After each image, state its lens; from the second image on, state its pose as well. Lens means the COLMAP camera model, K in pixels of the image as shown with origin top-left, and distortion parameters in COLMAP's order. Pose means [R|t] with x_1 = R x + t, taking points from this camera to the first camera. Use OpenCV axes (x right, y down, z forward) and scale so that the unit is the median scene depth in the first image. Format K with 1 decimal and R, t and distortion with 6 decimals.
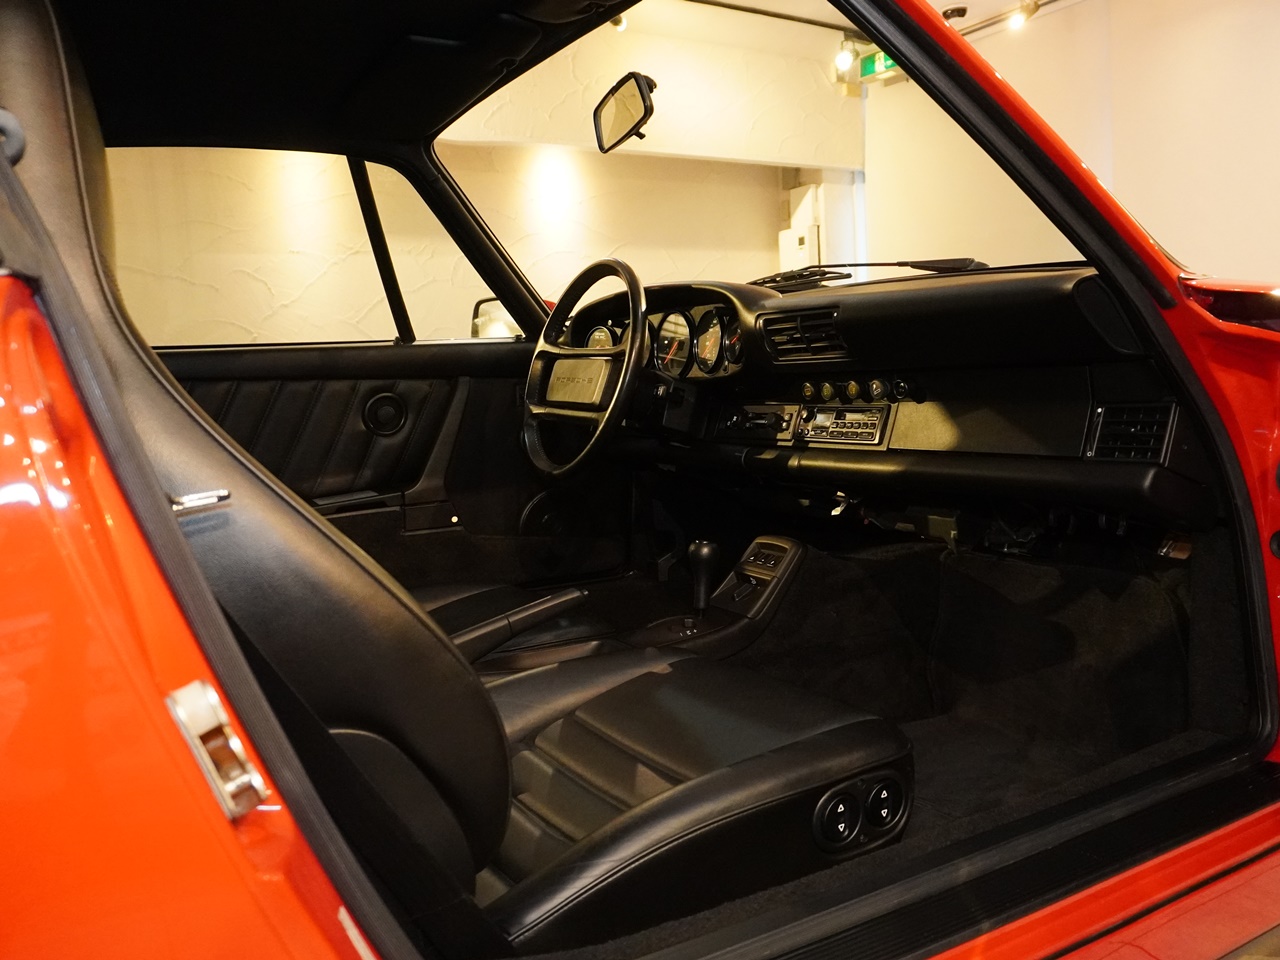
lens RADIAL K [[1111.3, 0, 634.9], [0, 1111.3, 482.9], [0, 0, 1]] dist [-0.018333, 0.008958]
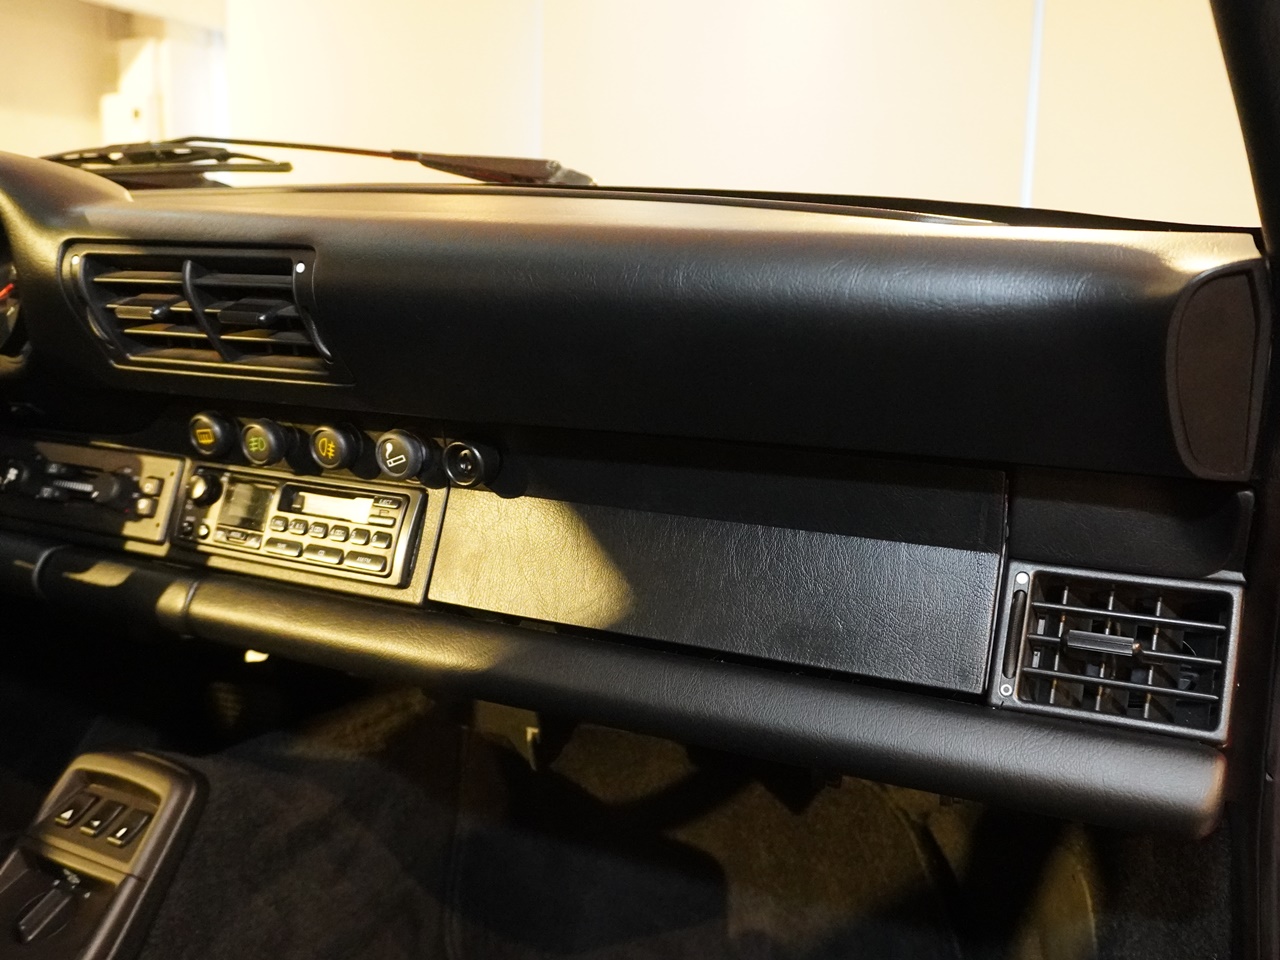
lens RADIAL K [[1111.3, 0, 669.5], [0, 1111.3, 473.7], [0, 0, 1]] dist [-0.018333, 0.008958]
pose [[0.824689, -0.029682, 0.564807, 0.062637], [-0.009550, 0.997749, 0.066379, -0.095672], [-0.565506, -0.060136, 0.822549, 0.547356]]
